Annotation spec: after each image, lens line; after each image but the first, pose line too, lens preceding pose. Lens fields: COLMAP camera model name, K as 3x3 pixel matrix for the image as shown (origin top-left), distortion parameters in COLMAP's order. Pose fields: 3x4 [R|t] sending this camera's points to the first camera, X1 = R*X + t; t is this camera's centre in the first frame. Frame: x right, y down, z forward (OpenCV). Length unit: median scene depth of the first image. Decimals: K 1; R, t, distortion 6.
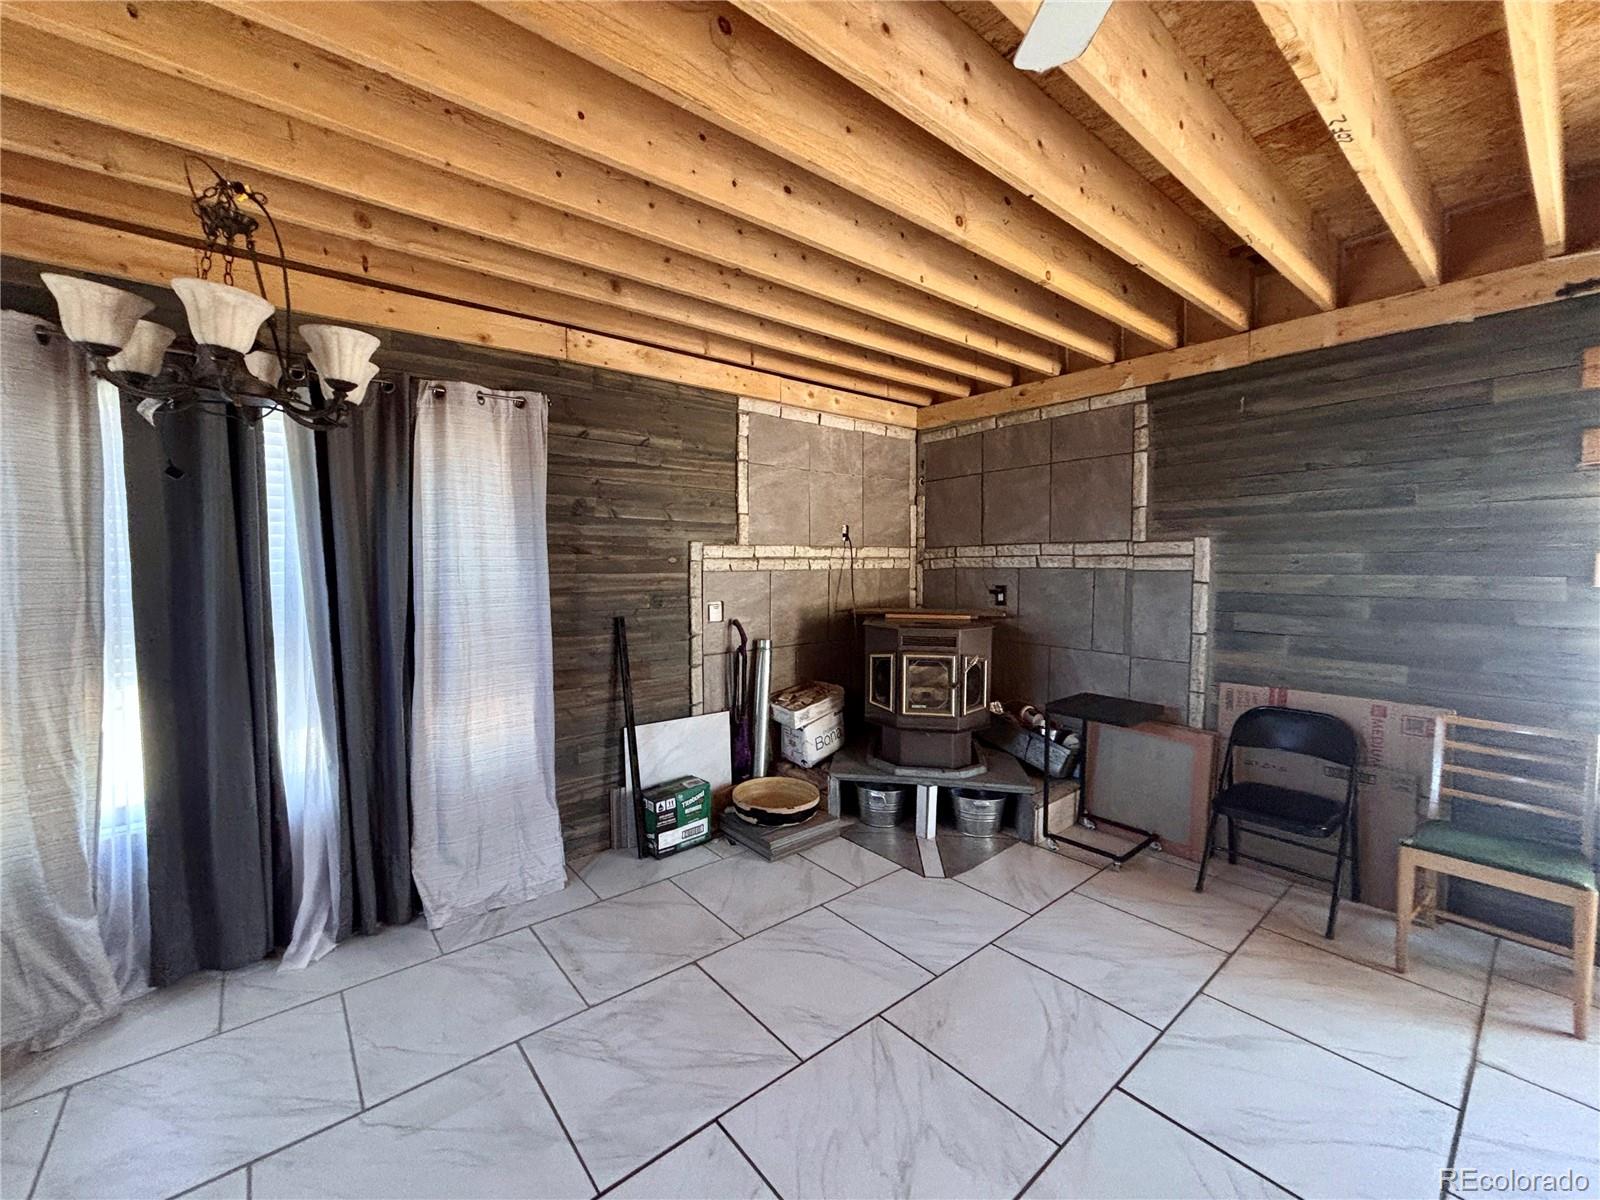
lens RADIAL K [[648.4, 0, 798.2], [0, 648.4, 598.2], [0, 0, 1]] dist [0.009972, -0.001888]
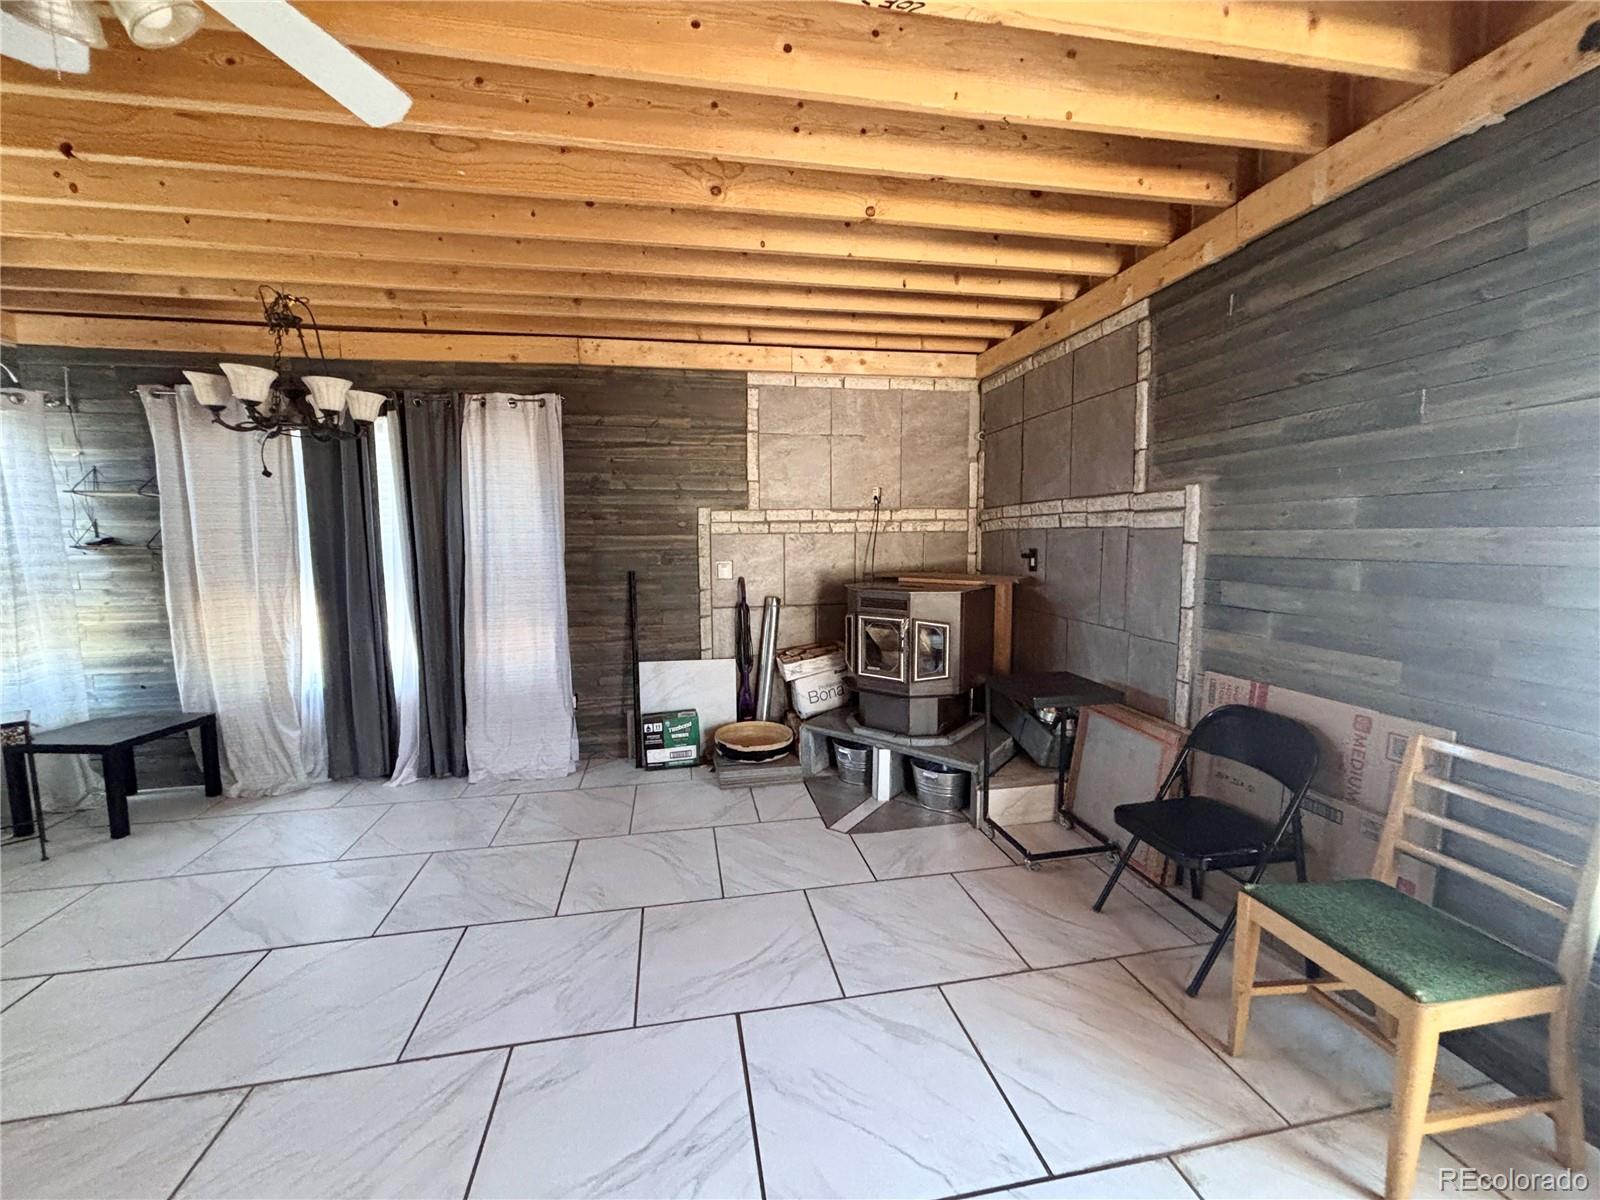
lens RADIAL K [[648.4, 0, 794.3], [0, 648.4, 597.6], [0, 0, 1]] dist [0.009972, -0.001888]
pose [[0.875190, 0.040969, -0.482042, 0.595126], [-0.019593, 0.998592, 0.049299, 0.012966], [0.483383, -0.033702, 0.874760, 0.082657]]
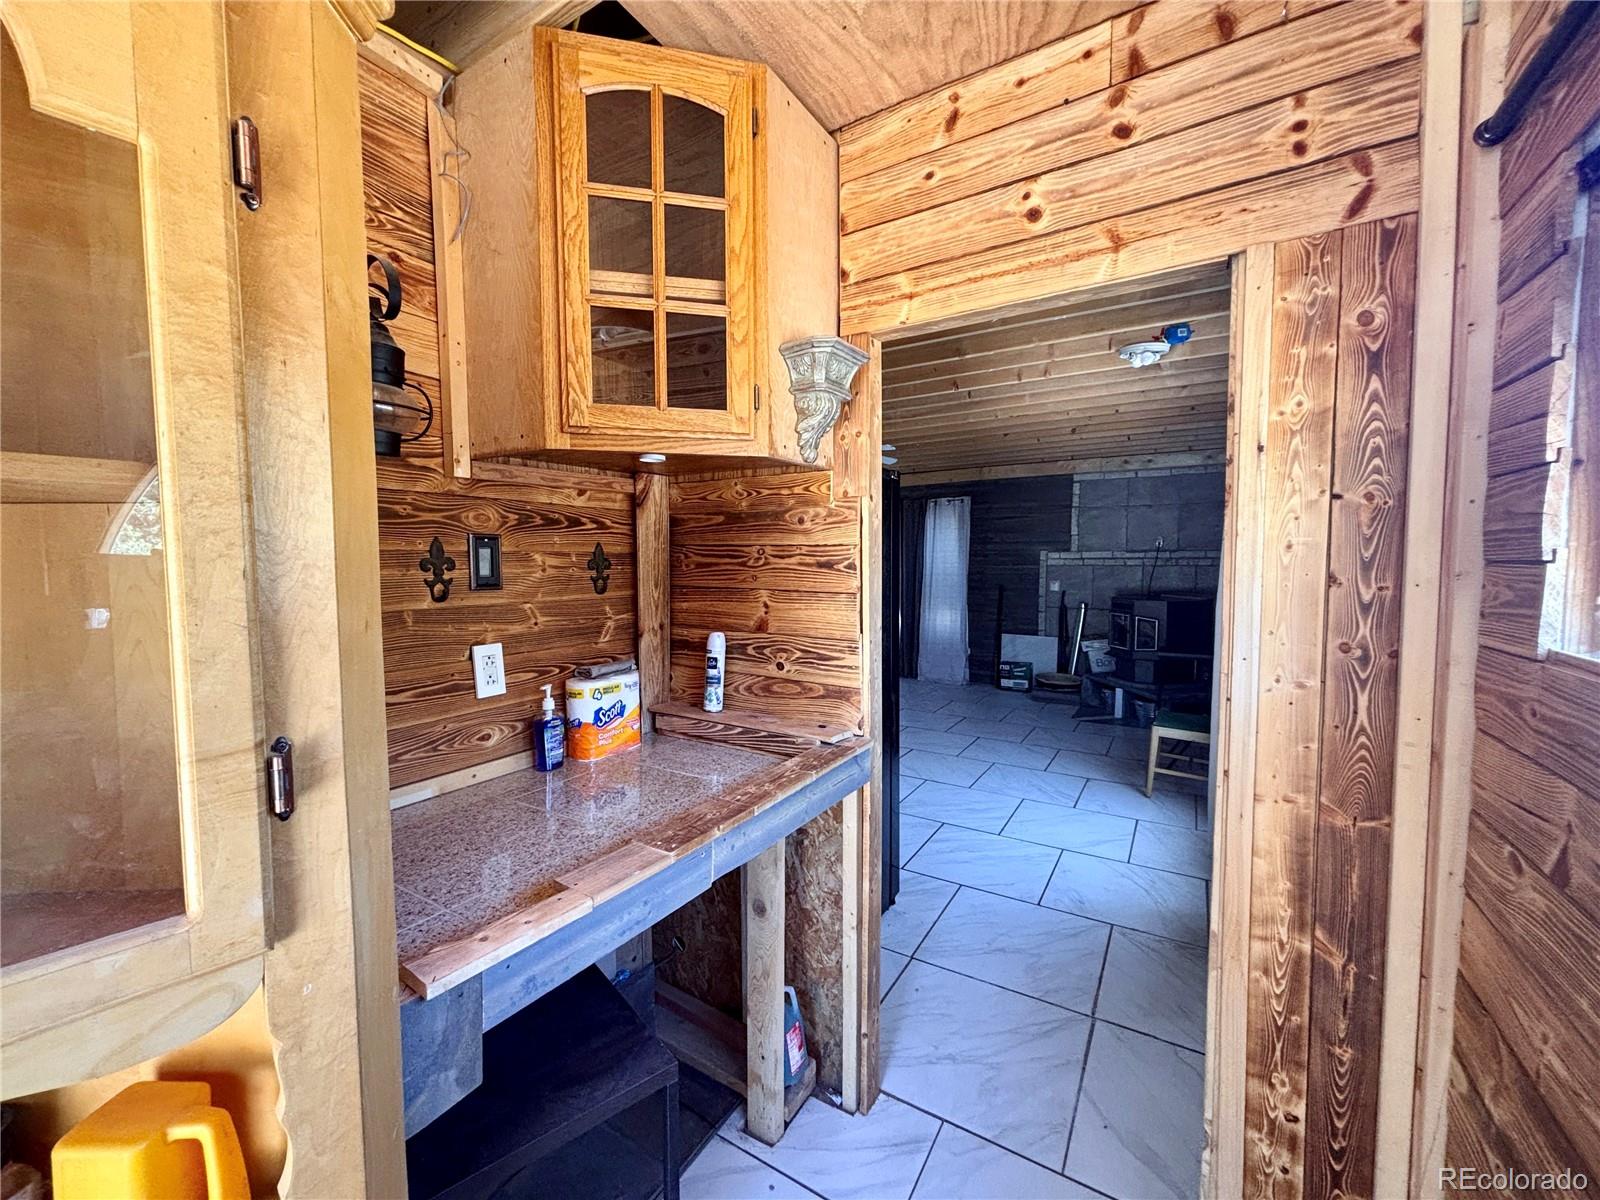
lens RADIAL K [[648.4, 0, 789.6], [0, 648.4, 599.8], [0, 0, 1]] dist [0.009972, -0.001888]
pose [[0.315804, 0.059642, -0.946948, 1.700419], [-0.051063, 0.997644, 0.045805, 0.016062], [0.947449, 0.033888, 0.318105, -0.447334]]
